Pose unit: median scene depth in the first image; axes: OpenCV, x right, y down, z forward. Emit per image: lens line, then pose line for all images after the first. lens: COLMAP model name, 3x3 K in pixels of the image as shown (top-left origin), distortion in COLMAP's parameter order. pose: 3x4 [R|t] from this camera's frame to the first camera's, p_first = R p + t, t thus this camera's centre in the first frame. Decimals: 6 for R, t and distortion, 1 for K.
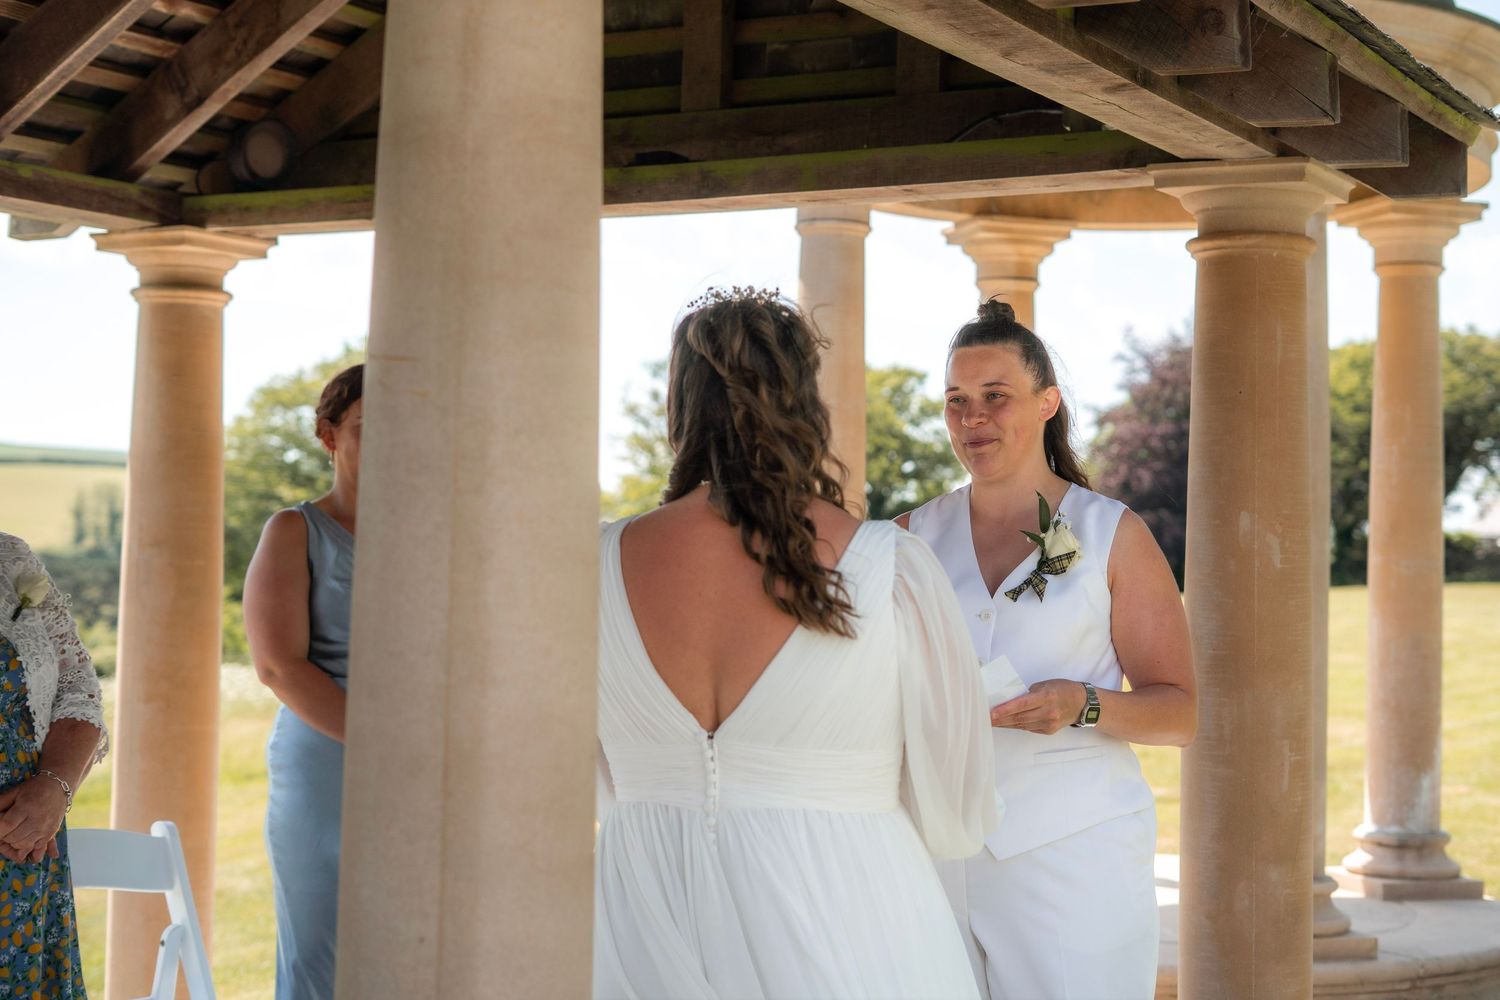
lens RADIAL K [[2289.4, 0, 816.9], [0, 2289.4, 466.8], [0, 0, 1]] dist [-0.022687, -0.002094]
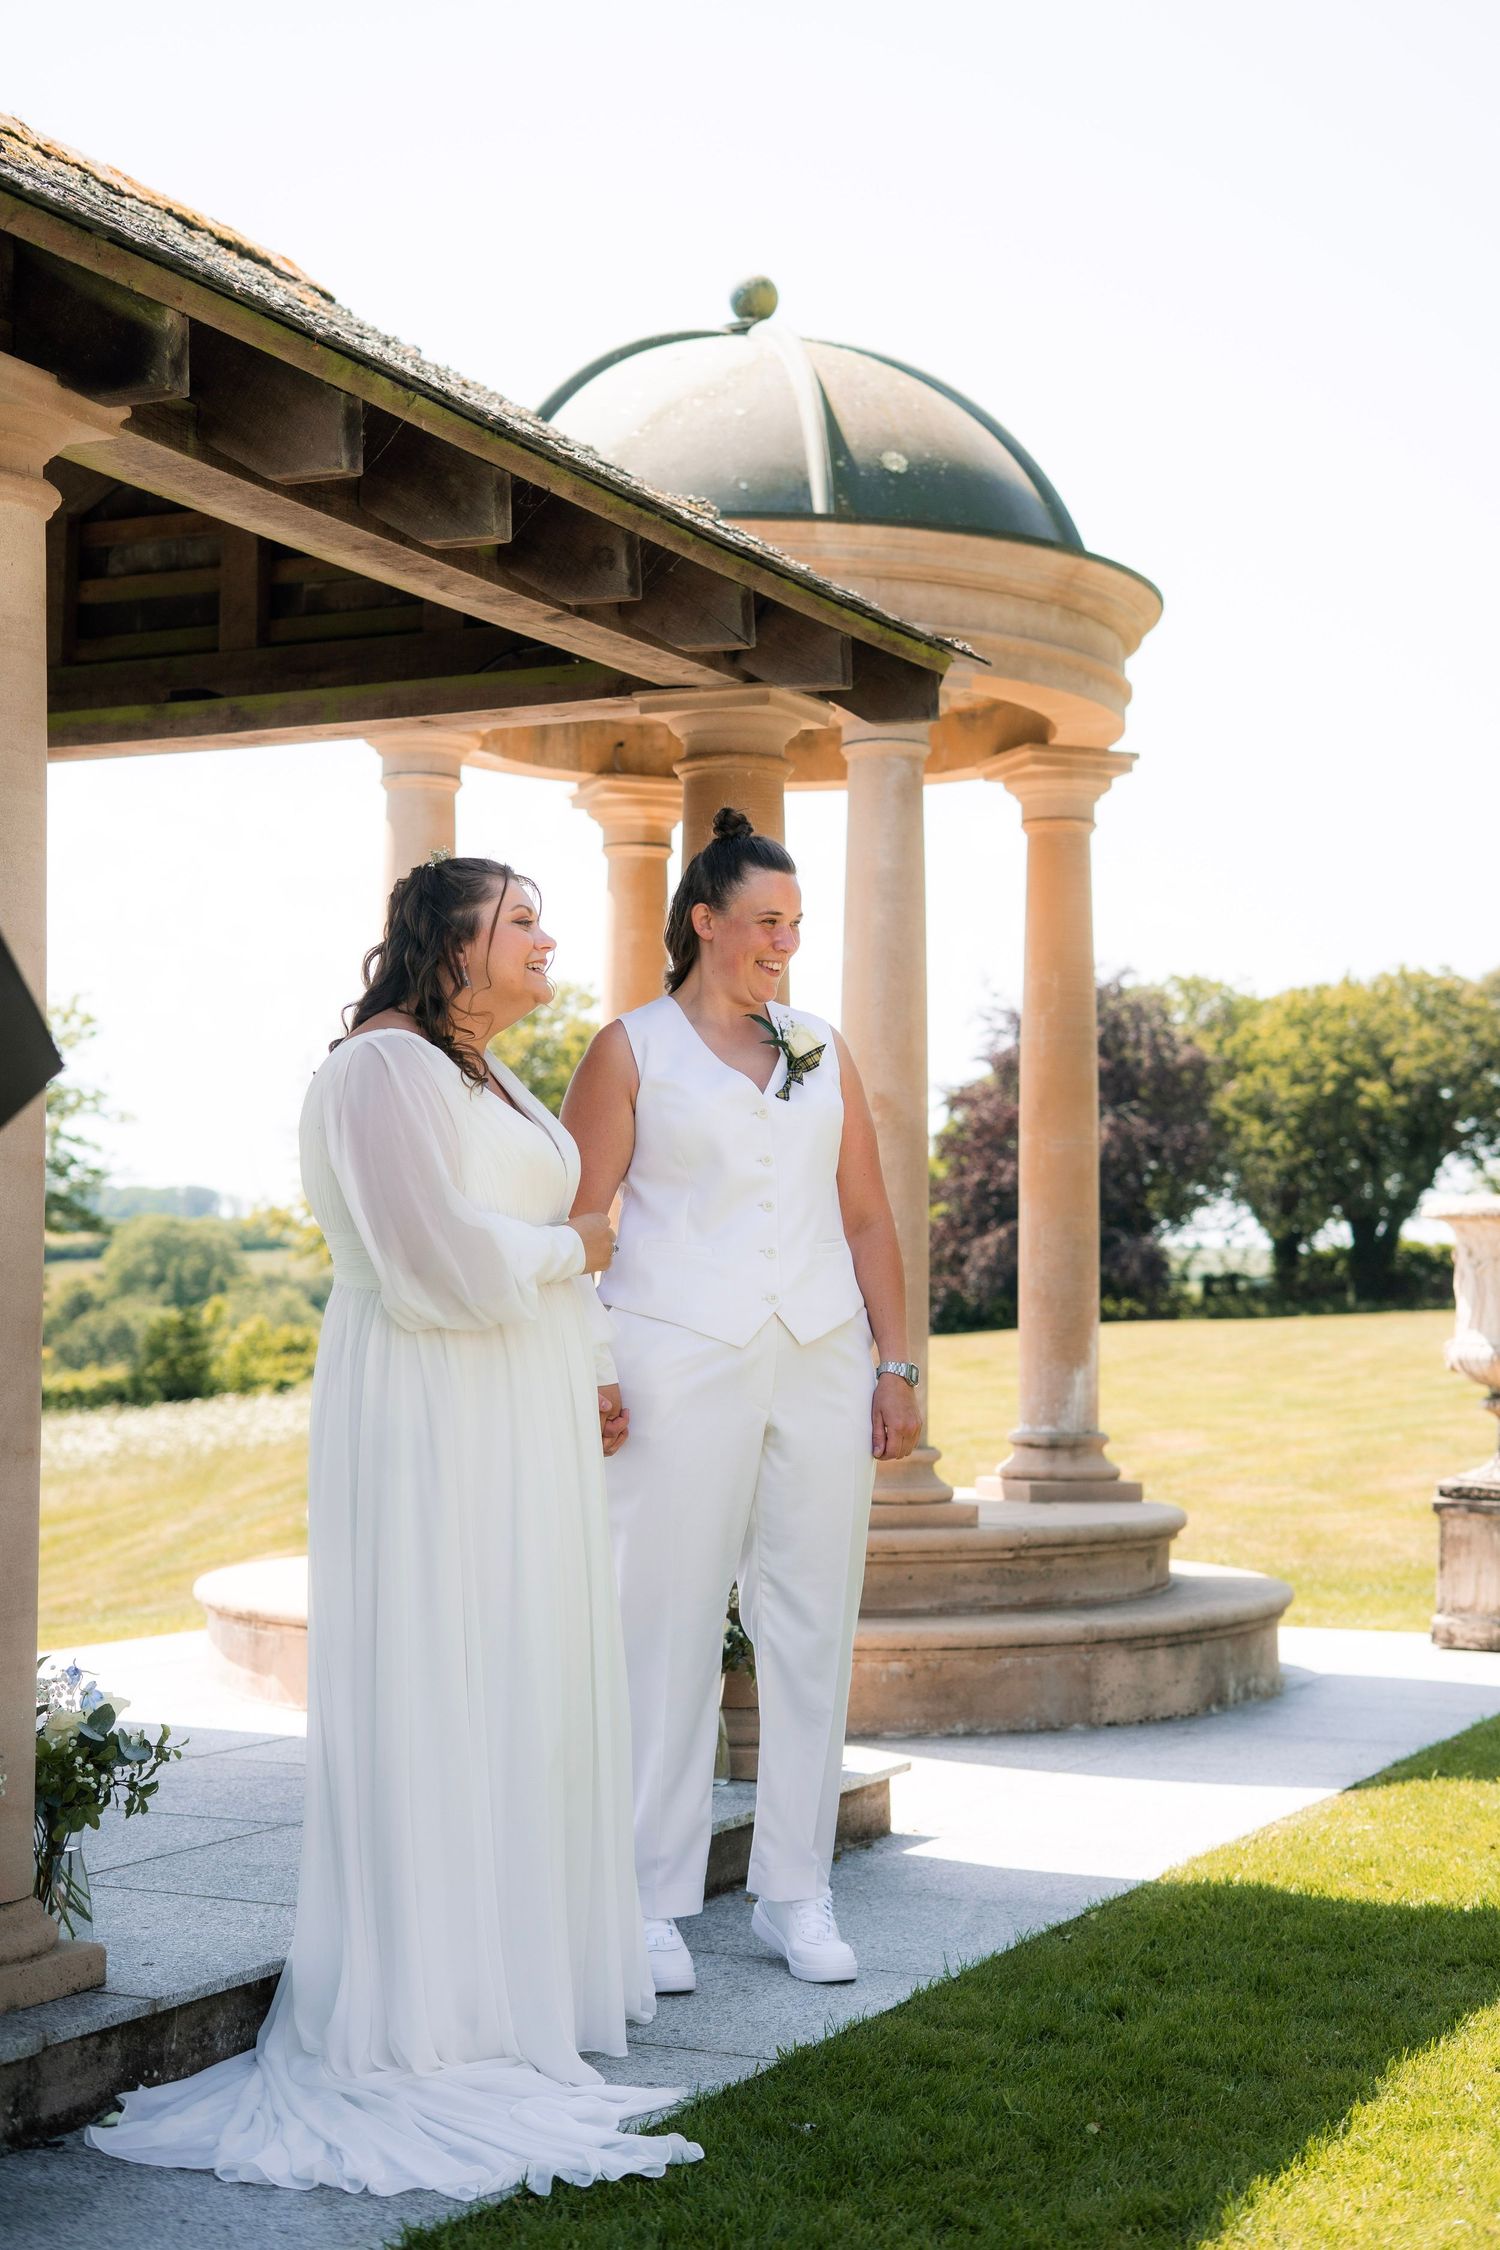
lens RADIAL K [[3186.1, 0, 750.0], [0, 3186.1, 1125.0], [0, 0, 1]] dist [-0.014493, 0.020962]
pose [[0.998666, -0.013110, 0.049951, 0.102966], [0.013994, 0.999751, -0.017388, 0.082803], [-0.049711, 0.018063, 0.998600, -0.417240]]
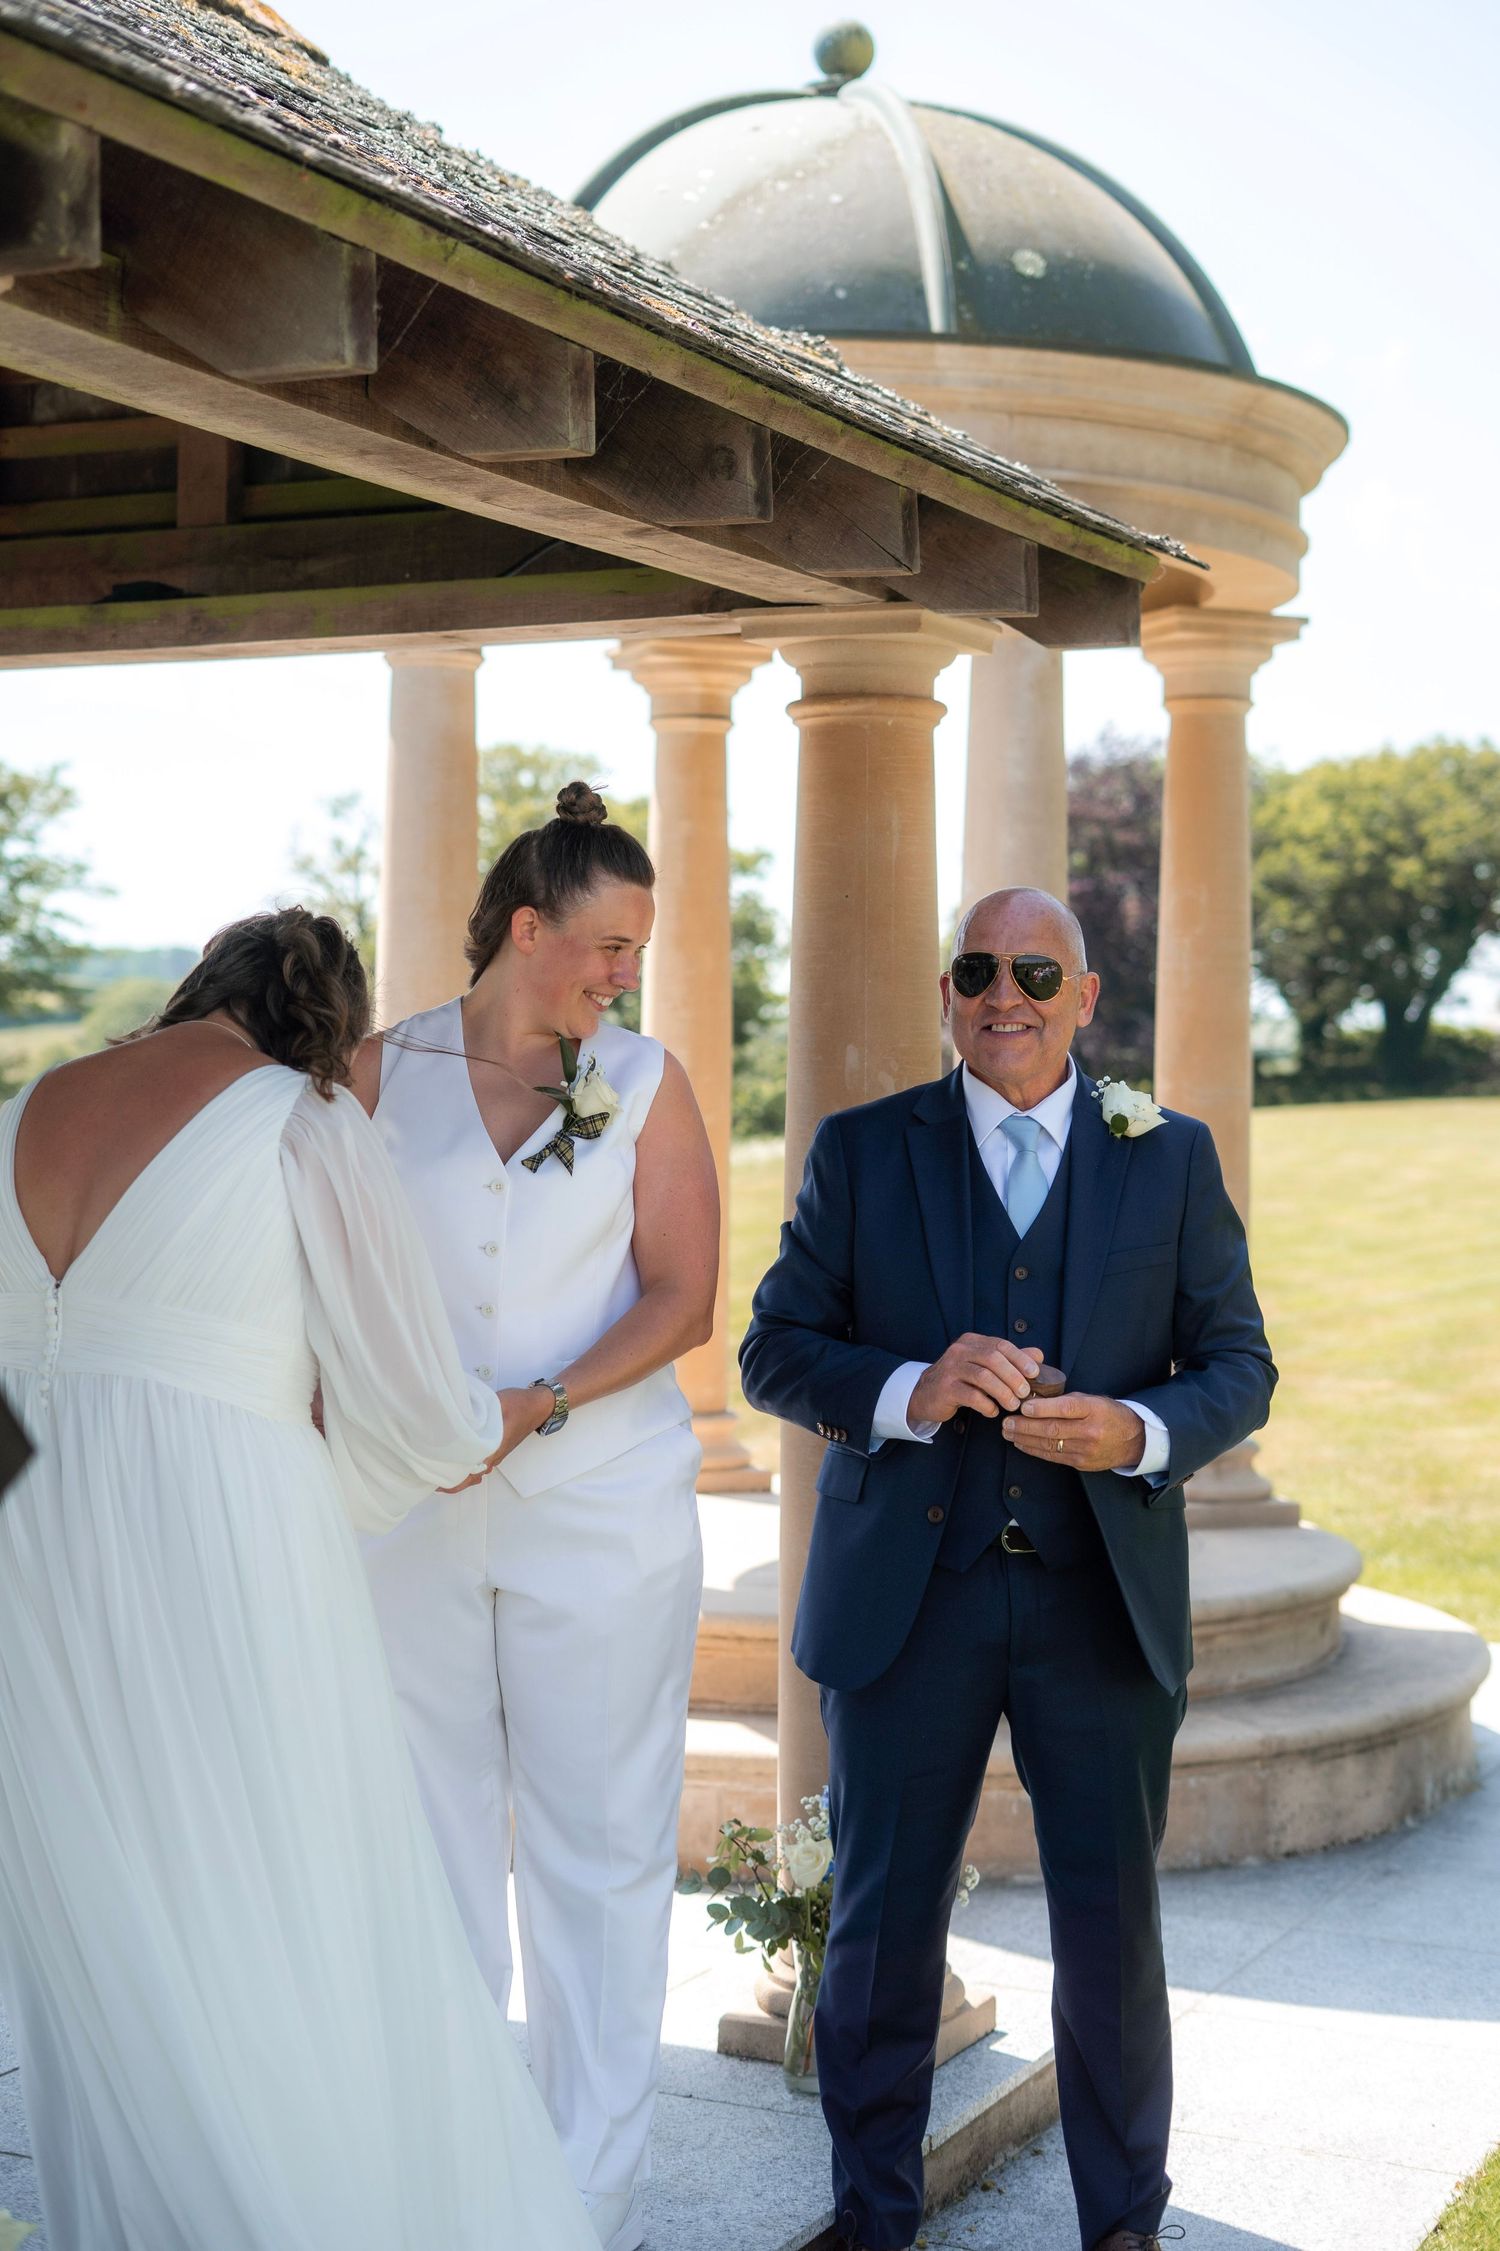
lens RADIAL K [[3256.0, 0, 741.7], [0, 3256.0, 1086.1], [0, 0, 1]] dist [-0.011770, -0.061193]
pose [[0.998821, -0.010037, 0.047490, 0.077830], [0.007886, 0.998944, 0.045263, -0.014970], [-0.047894, -0.044835, 0.997846, -0.116048]]
